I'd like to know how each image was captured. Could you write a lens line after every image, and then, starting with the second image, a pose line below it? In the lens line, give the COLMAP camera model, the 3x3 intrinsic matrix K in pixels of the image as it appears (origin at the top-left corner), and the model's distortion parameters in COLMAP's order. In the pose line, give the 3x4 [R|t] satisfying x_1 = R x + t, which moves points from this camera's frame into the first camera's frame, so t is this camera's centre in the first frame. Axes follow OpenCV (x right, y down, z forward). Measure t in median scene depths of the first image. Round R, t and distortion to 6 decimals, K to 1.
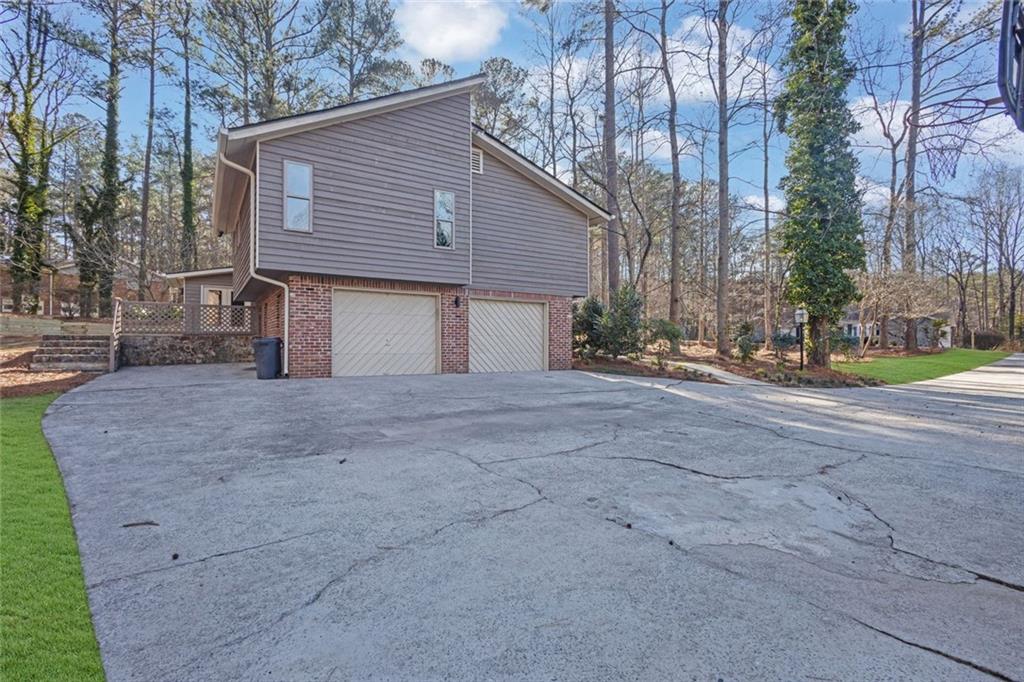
lens RADIAL K [[470.2, 0, 510.5], [0, 470.2, 348.5], [0, 0, 1]] dist [0.000691, -0.001086]
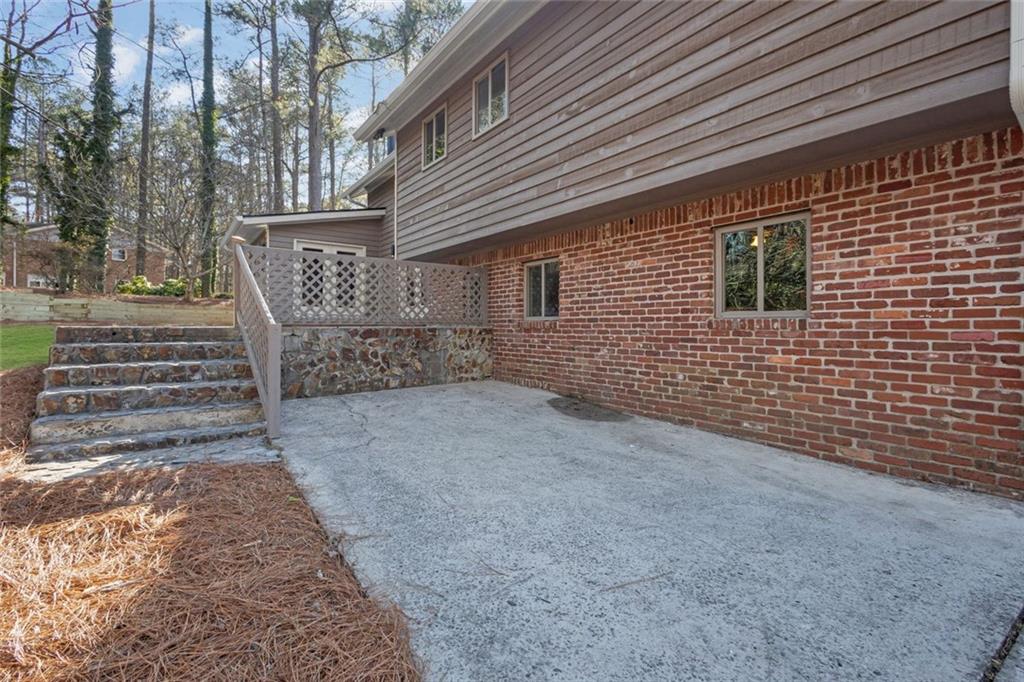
lens RADIAL K [[470.2, 0, 511.0], [0, 470.2, 333.7], [0, 0, 1]] dist [0.000691, -0.001086]
pose [[0.998798, 0.004873, 0.048766, -0.573567], [-0.005190, 0.999966, 0.006372, -0.024819], [-0.048733, -0.006618, 0.998790, 0.536444]]
